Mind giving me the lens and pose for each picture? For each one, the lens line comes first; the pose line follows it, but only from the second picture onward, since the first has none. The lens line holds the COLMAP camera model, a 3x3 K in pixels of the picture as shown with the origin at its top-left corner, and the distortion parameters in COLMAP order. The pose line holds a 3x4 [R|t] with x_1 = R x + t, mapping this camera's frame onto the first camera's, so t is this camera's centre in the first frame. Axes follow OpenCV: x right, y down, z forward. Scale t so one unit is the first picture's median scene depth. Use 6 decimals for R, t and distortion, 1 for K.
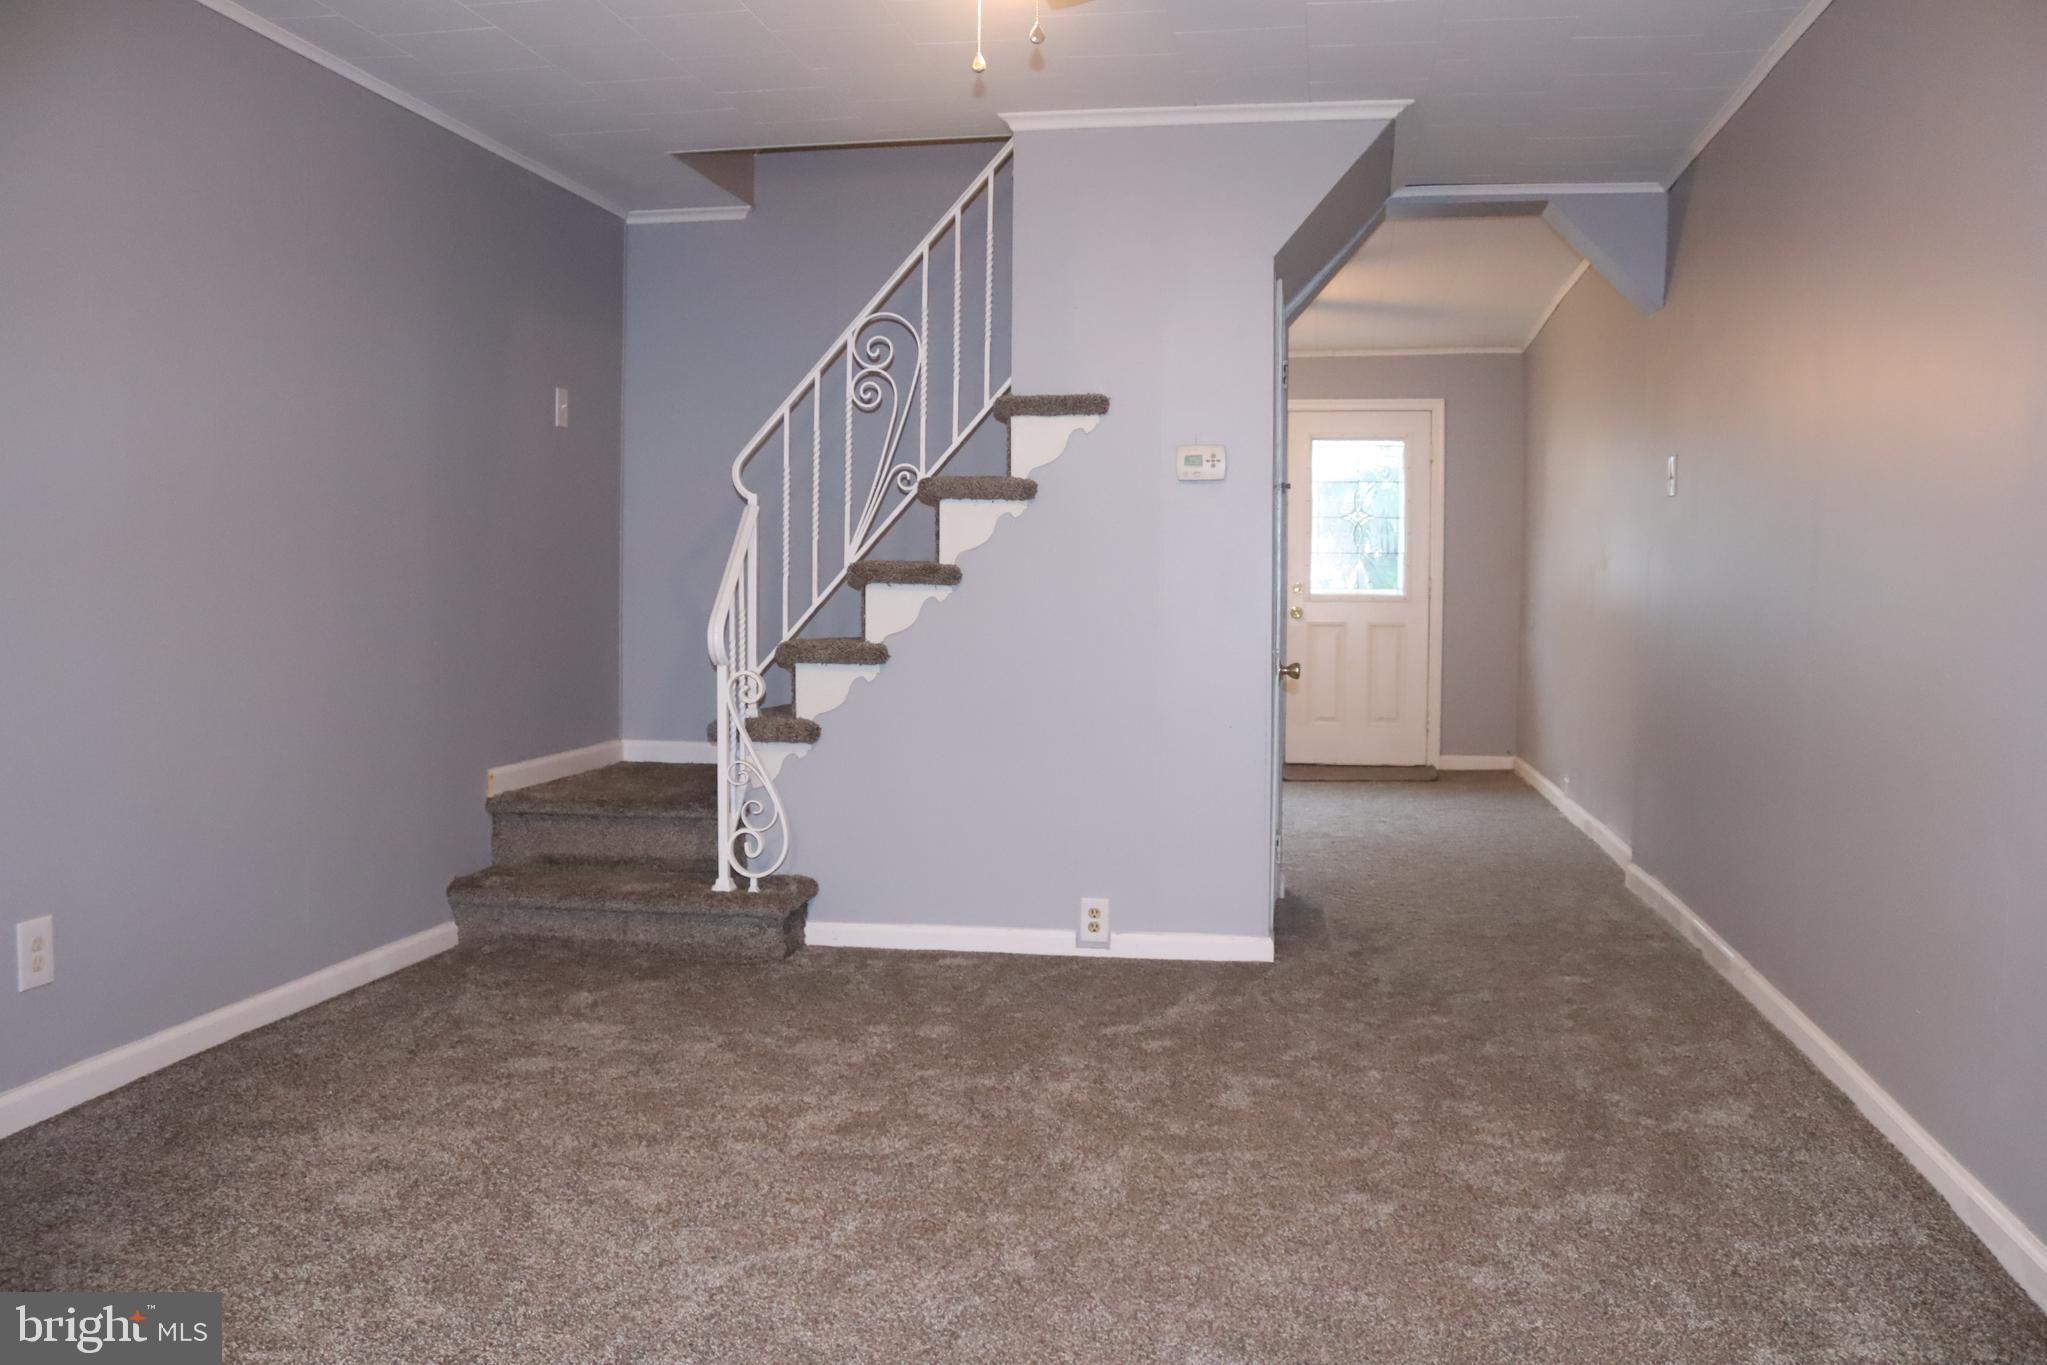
lens RADIAL K [[1697.1, 0, 1030.8], [0, 1697.1, 673.0], [0, 0, 1]] dist [-0.165102, 0.144573]
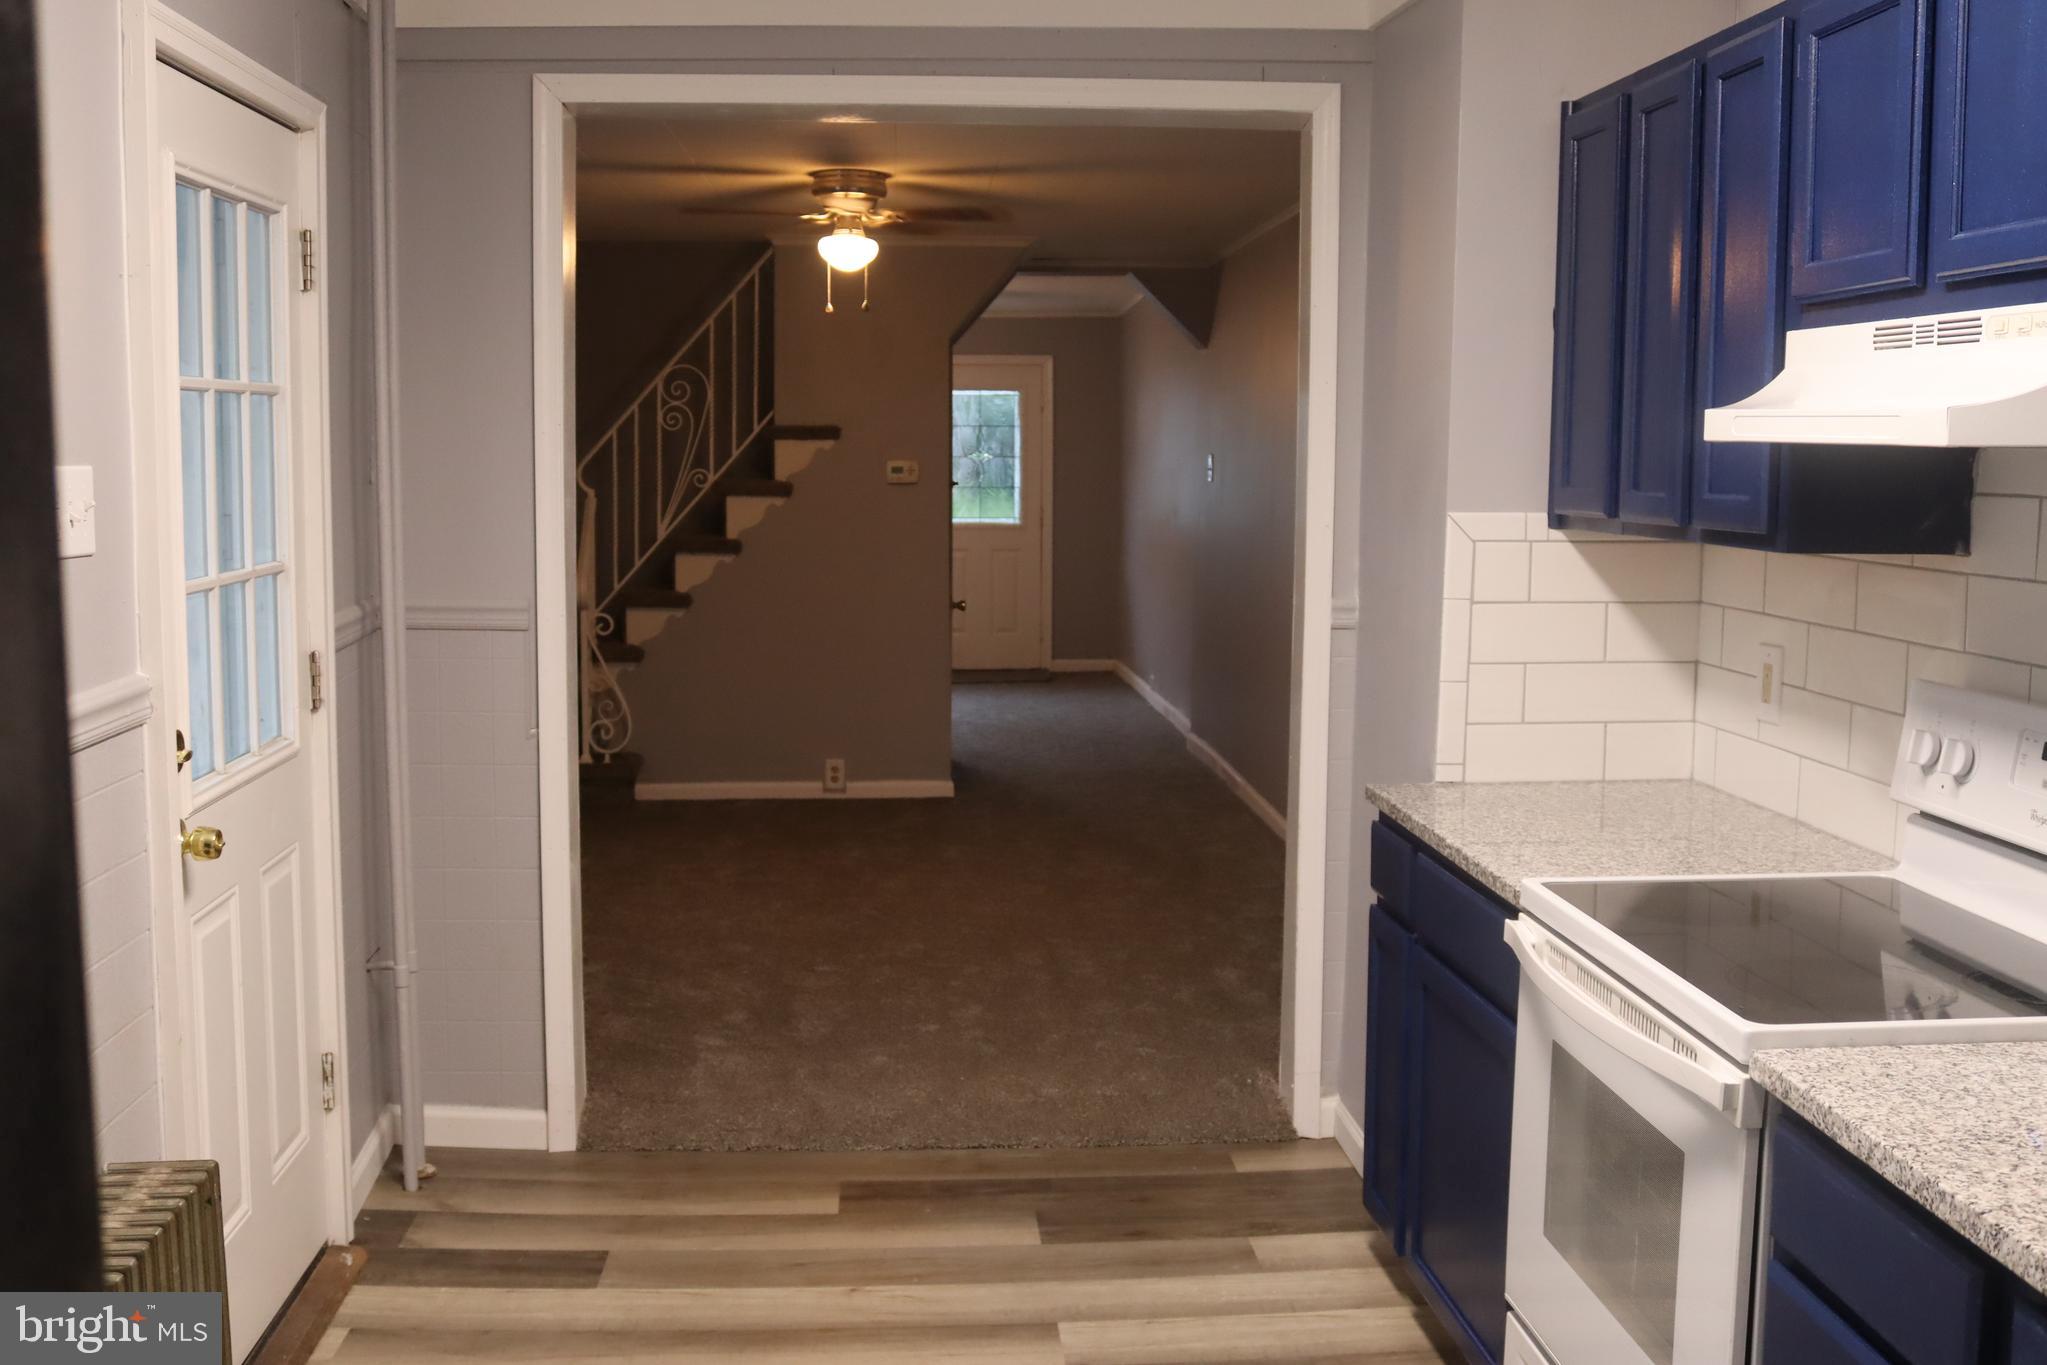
lens RADIAL K [[2265.1, 0, 1023.5], [0, 2265.1, 682.5], [0, 0, 1]] dist [-0.006087, -0.002472]
pose [[0.973050, -0.026991, 0.229009, -0.256312], [0.014092, 0.998230, 0.057778, -0.049179], [-0.230163, -0.052994, 0.971708, -0.984980]]
